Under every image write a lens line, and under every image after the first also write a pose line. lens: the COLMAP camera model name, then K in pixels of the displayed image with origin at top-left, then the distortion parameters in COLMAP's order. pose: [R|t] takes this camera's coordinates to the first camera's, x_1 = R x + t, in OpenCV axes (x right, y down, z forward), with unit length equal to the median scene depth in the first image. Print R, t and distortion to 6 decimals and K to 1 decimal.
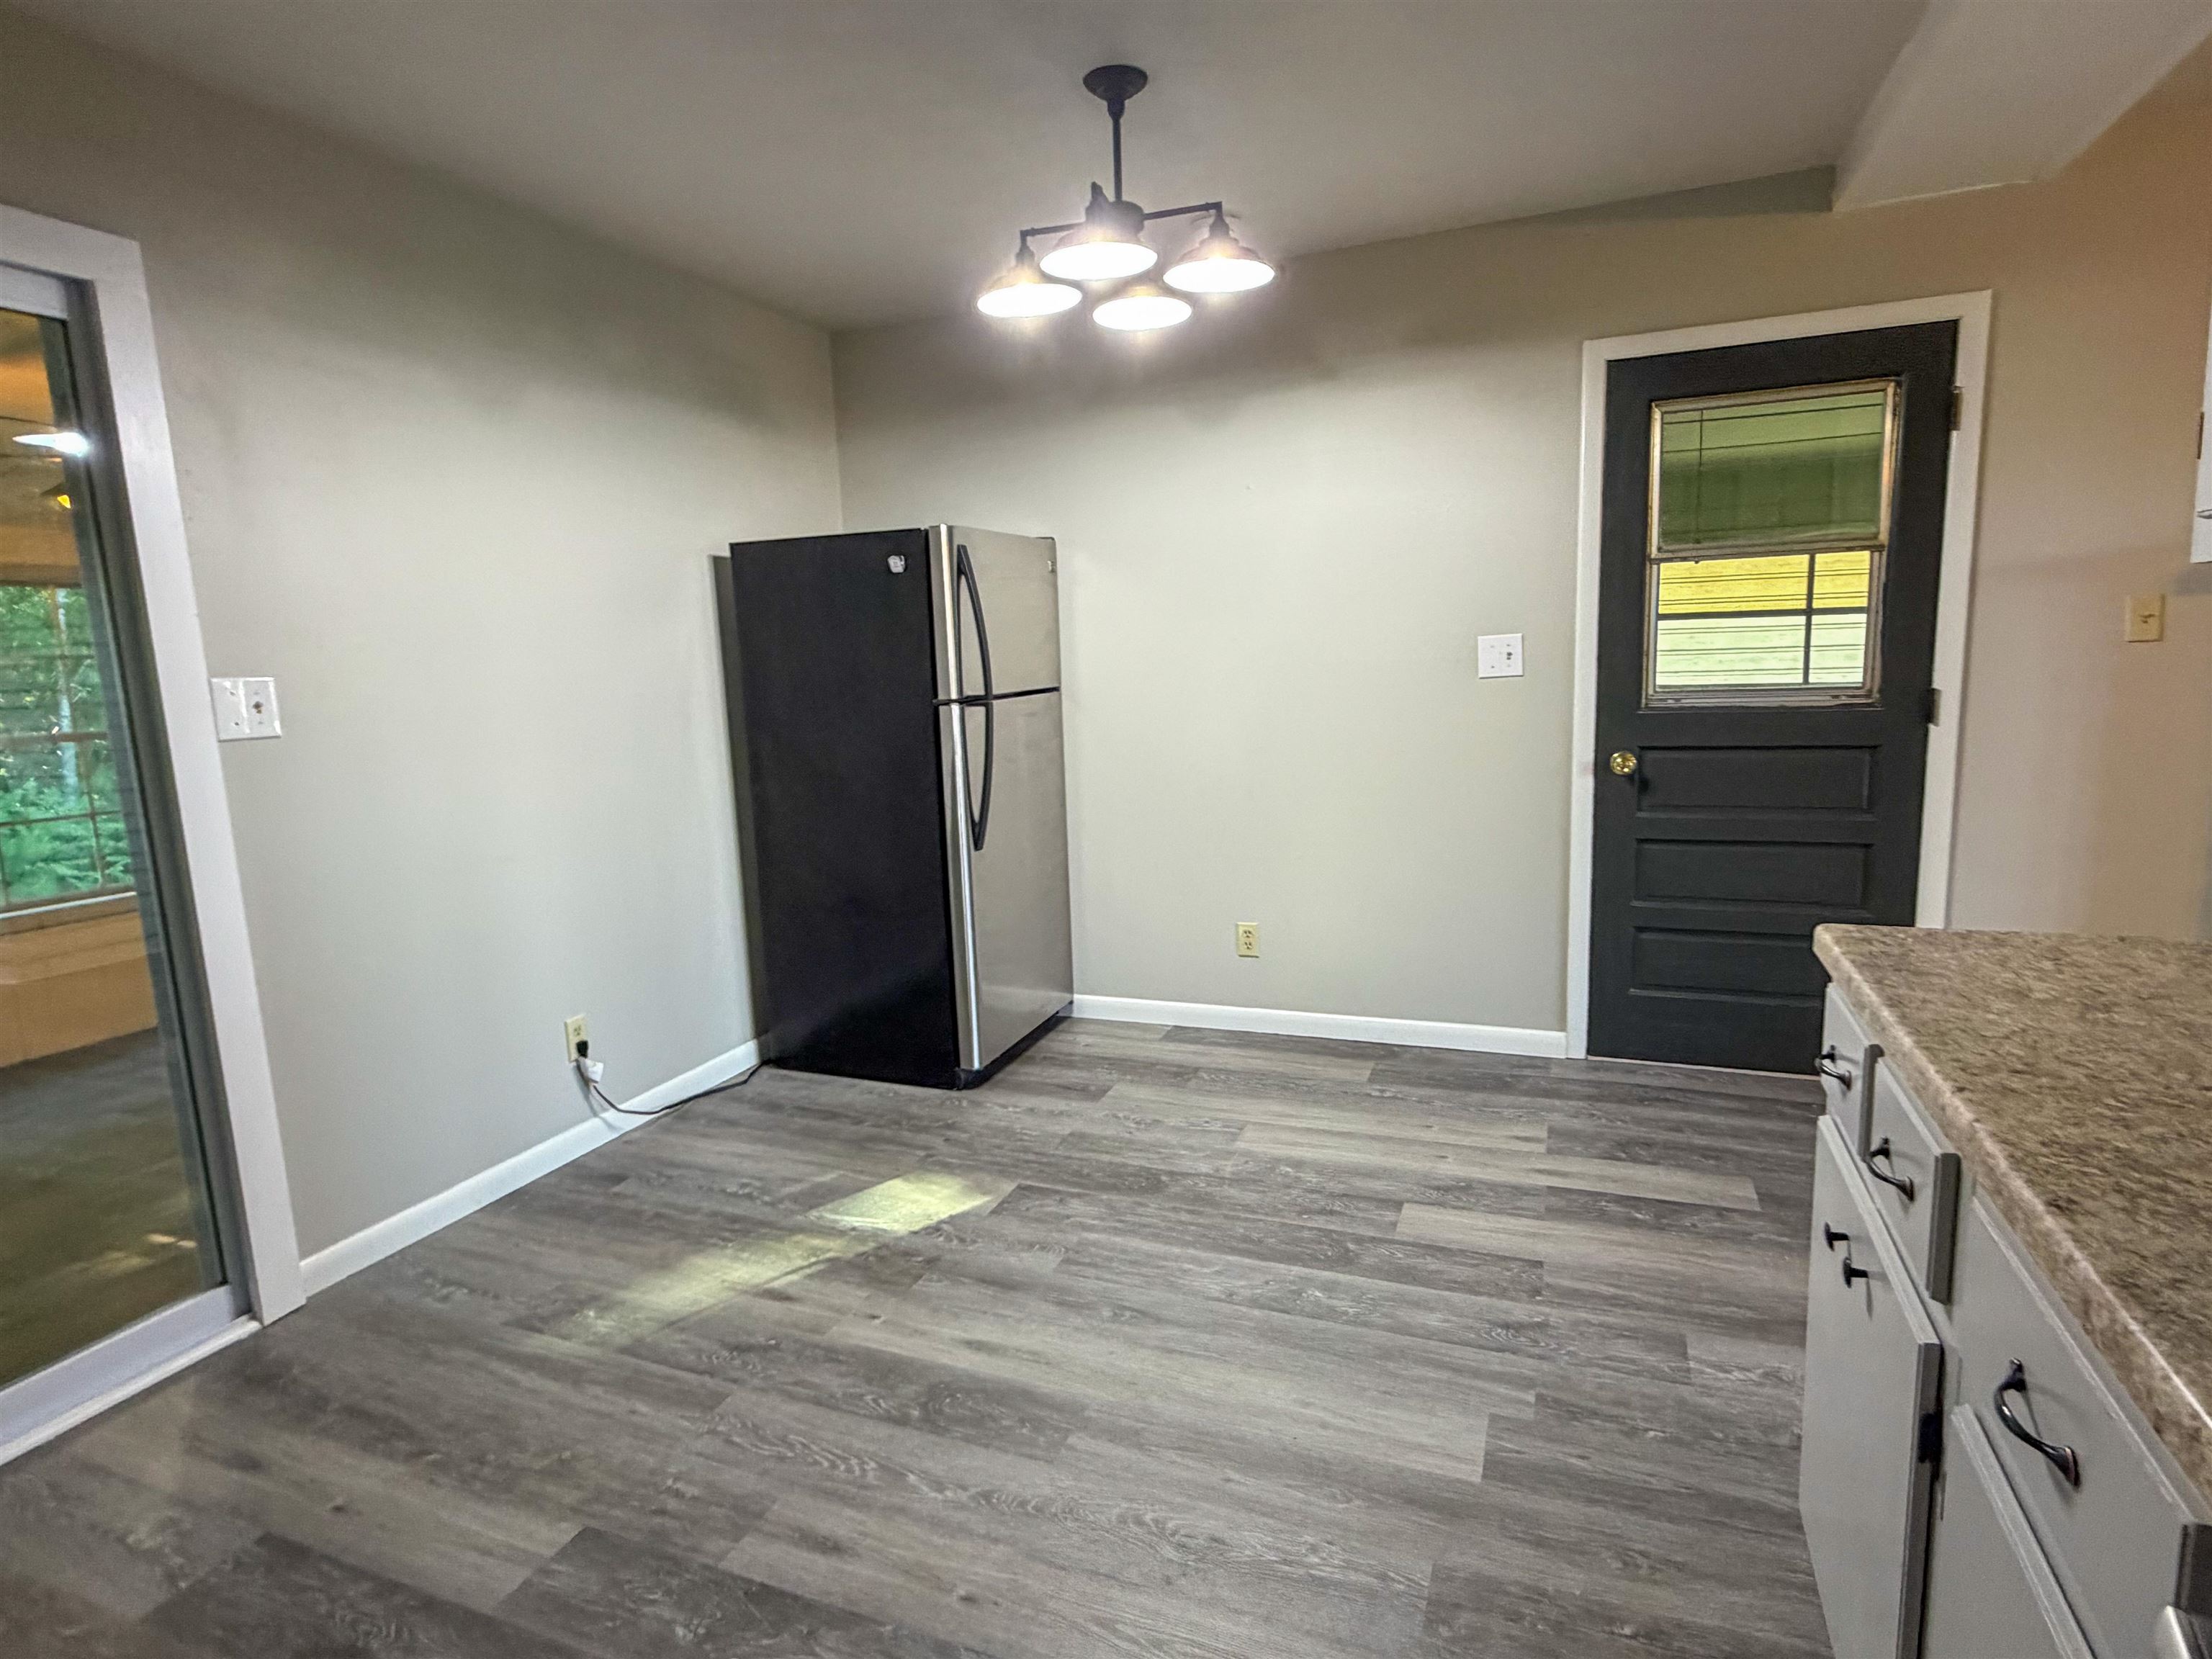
lens RADIAL K [[1173.7, 0, 1105.5], [0, 1173.7, 833.4], [0, 0, 1]] dist [-0.004136, -0.001310]
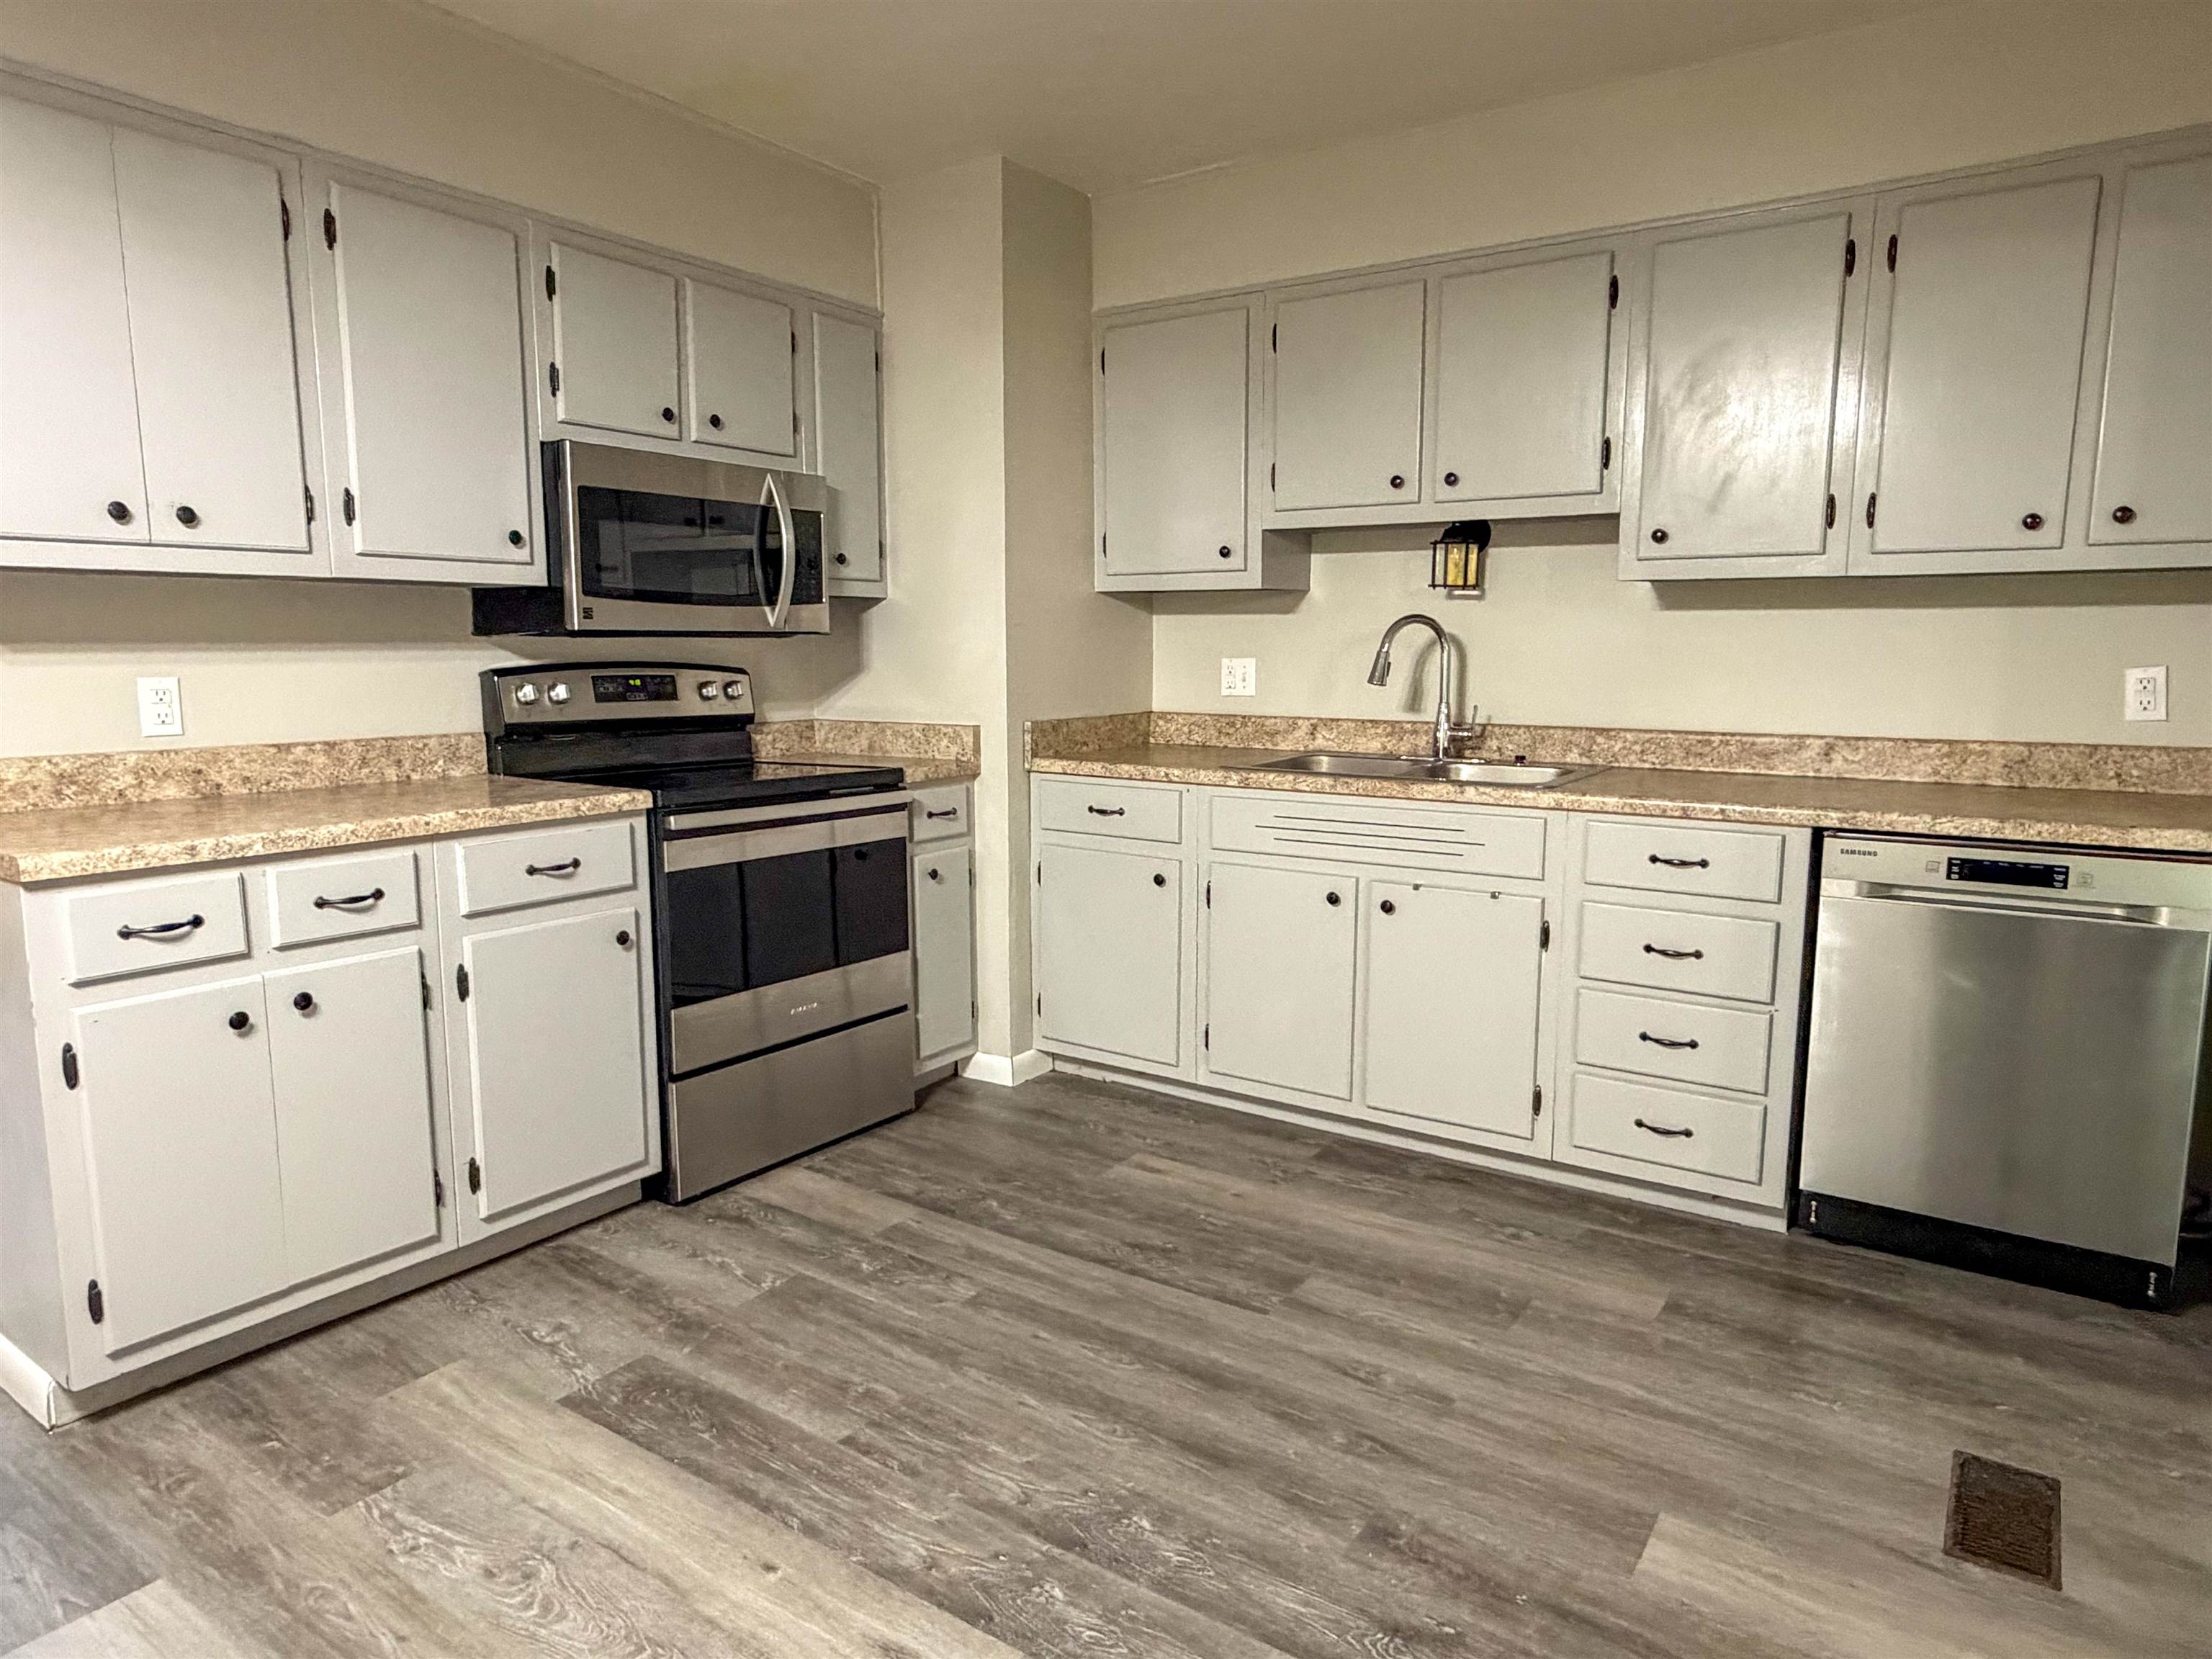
lens RADIAL K [[1354.5, 0, 1097.5], [0, 1354.5, 824.5], [0, 0, 1]] dist [0.001799, -0.000583]
pose [[-0.973318, 0.008618, 0.229301, -0.494484], [0.071751, 0.960615, 0.268460, -0.163474], [-0.217956, 0.277749, -0.935602, 1.401305]]
